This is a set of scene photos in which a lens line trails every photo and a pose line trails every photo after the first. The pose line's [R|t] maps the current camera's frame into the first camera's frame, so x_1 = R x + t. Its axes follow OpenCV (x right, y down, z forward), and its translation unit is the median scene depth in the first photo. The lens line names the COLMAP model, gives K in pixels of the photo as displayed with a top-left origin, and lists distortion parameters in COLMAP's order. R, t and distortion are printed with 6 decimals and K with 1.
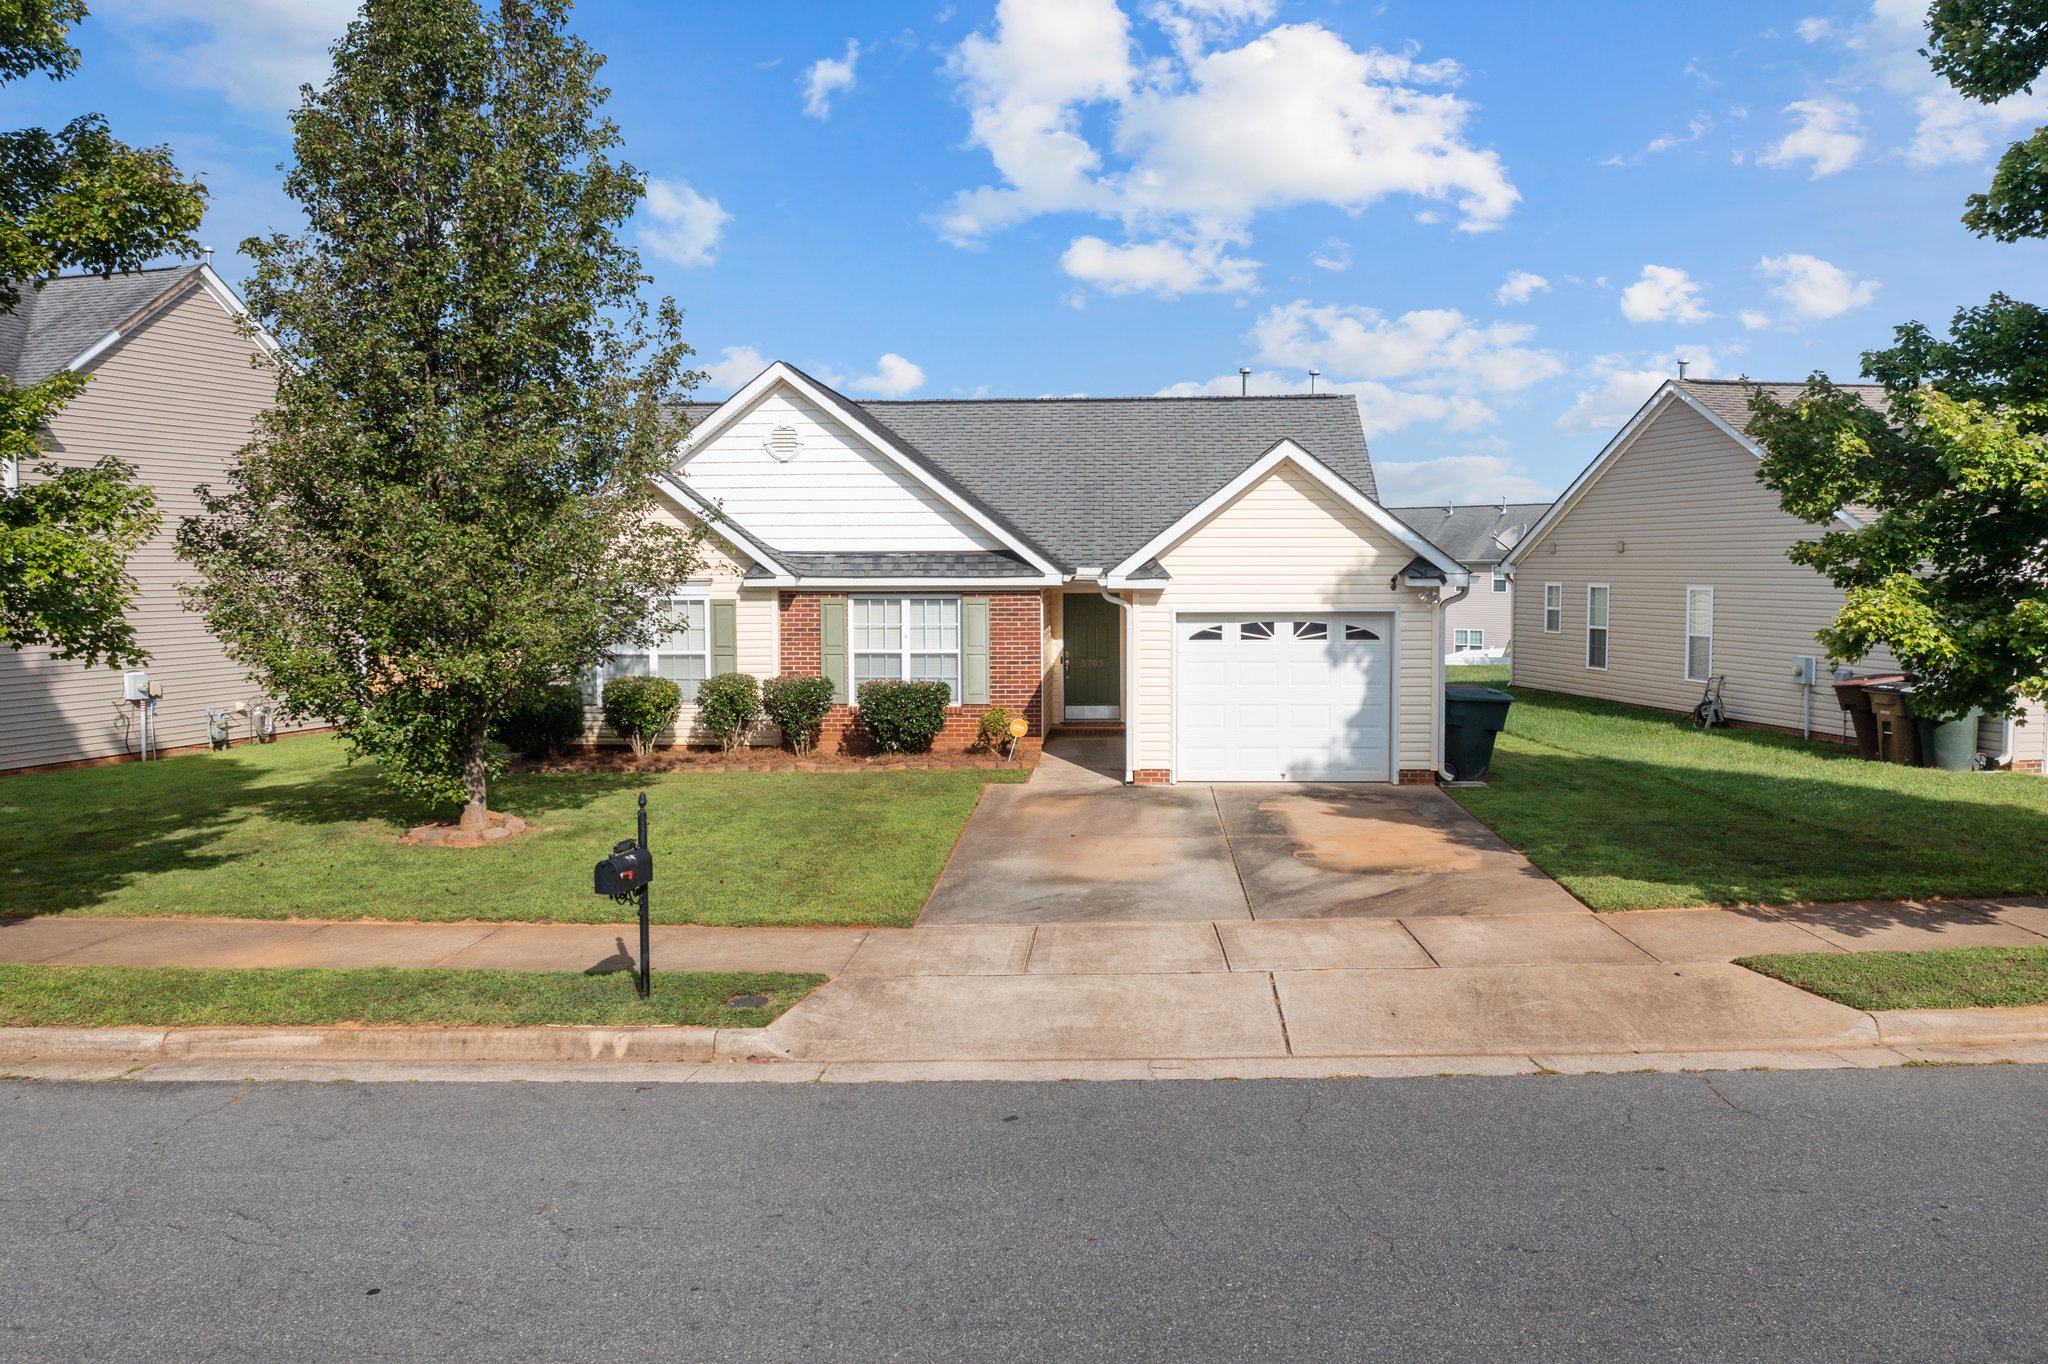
lens RADIAL K [[1575.8, 0, 1031.6], [0, 1575.8, 680.7], [0, 0, 1]] dist [-0.000910, -0.000722]
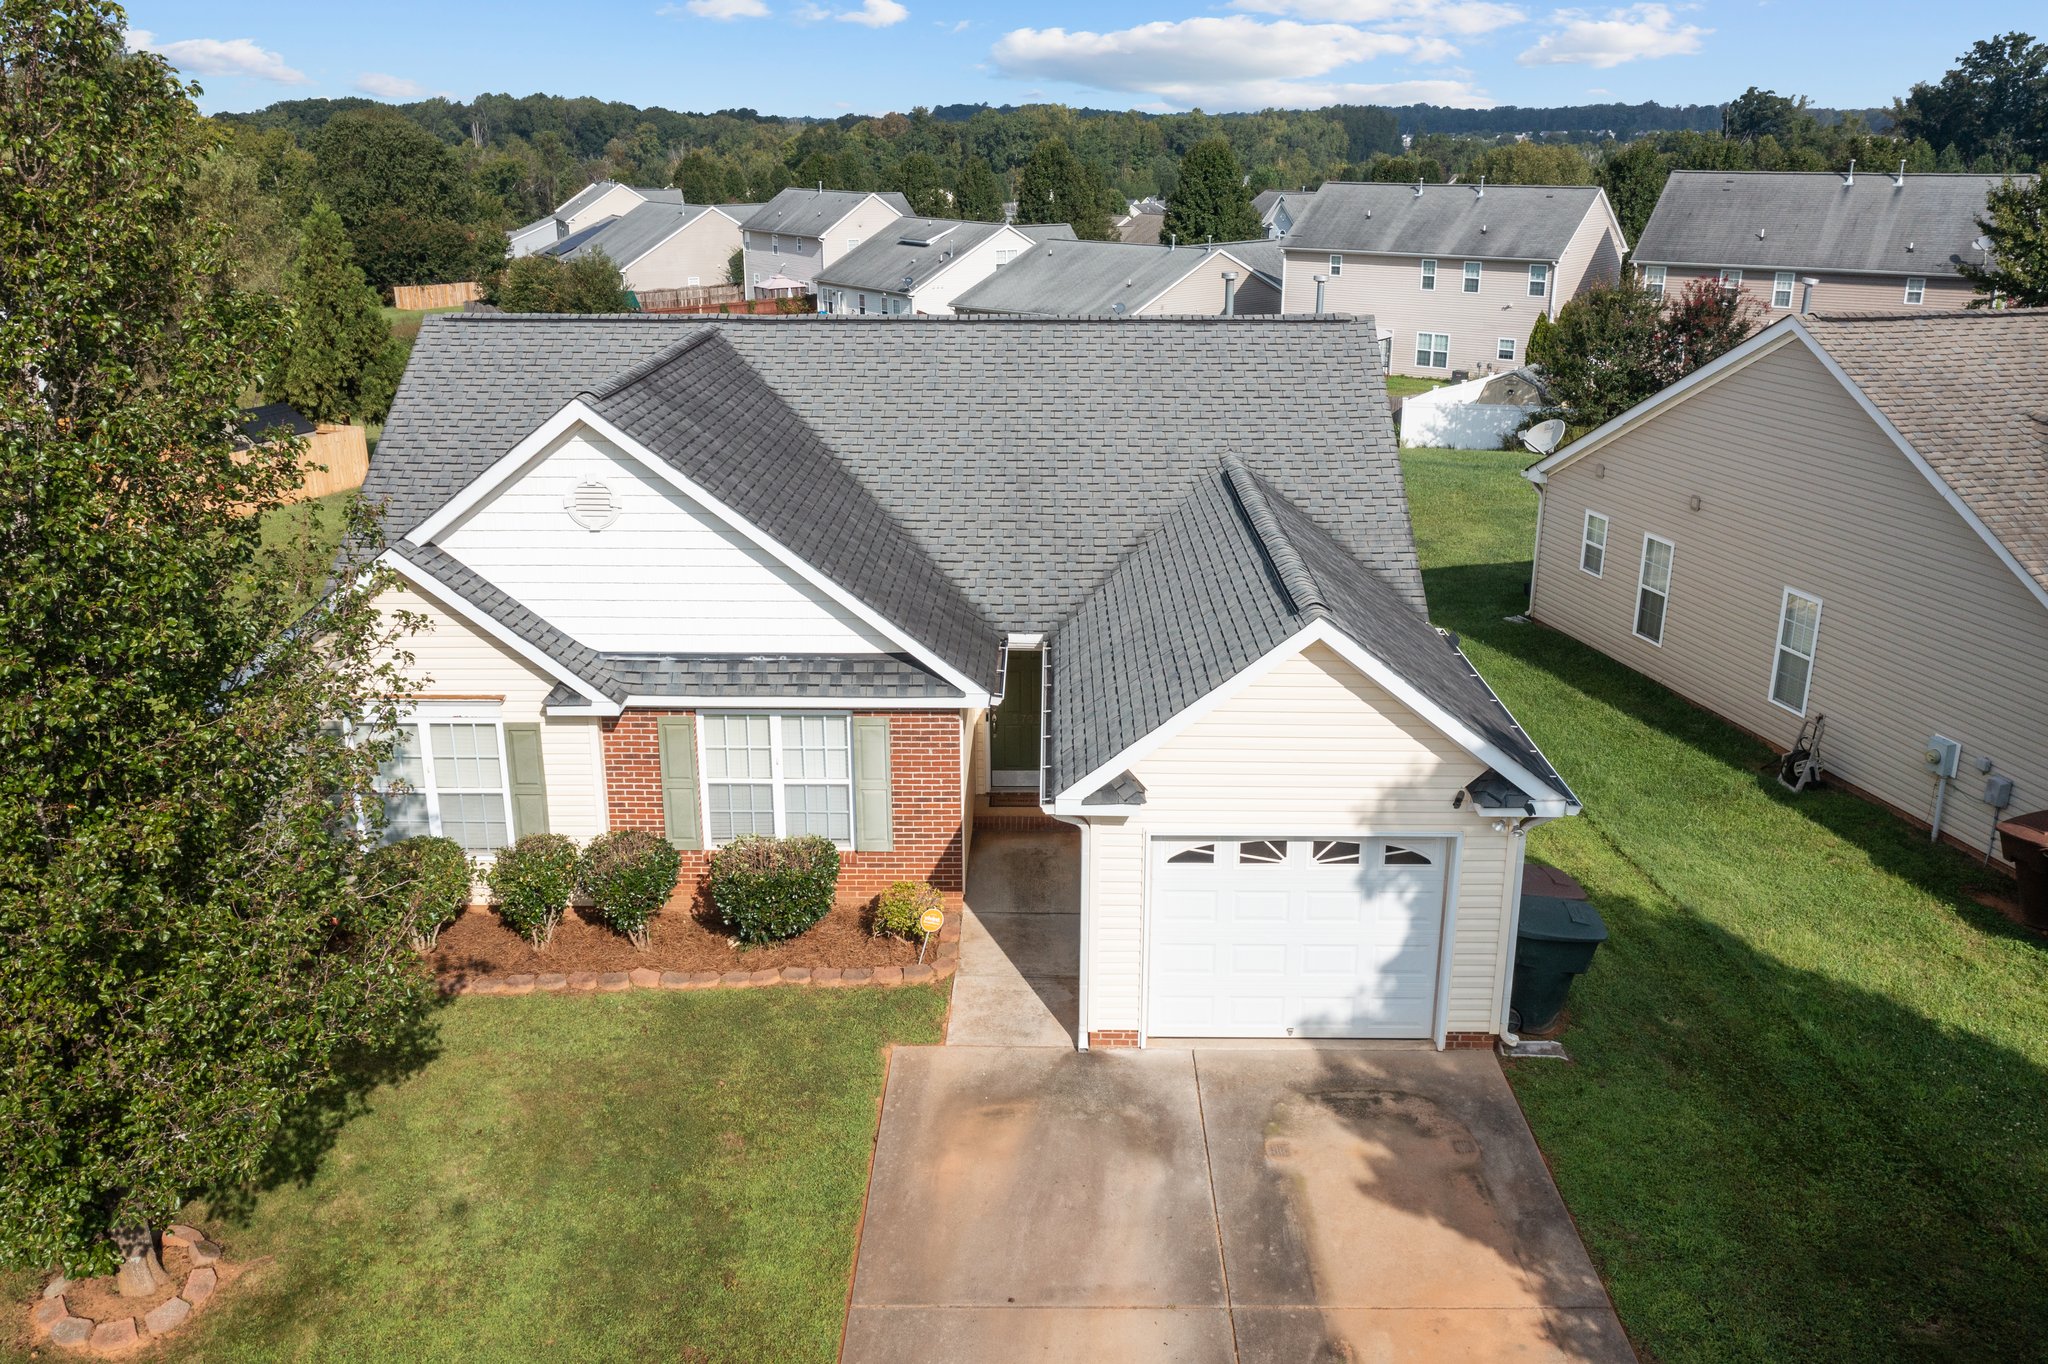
lens RADIAL K [[1620.1, 0, 1024.0], [0, 1620.1, 682.0], [0, 0, 1]] dist [-0.007200, 0.007503]
pose [[0.998961, -0.011092, 0.044213, 0.002480], [0.000189, 0.970941, 0.239318, -0.251259], [-0.045583, -0.239061, 0.969934, 0.274372]]
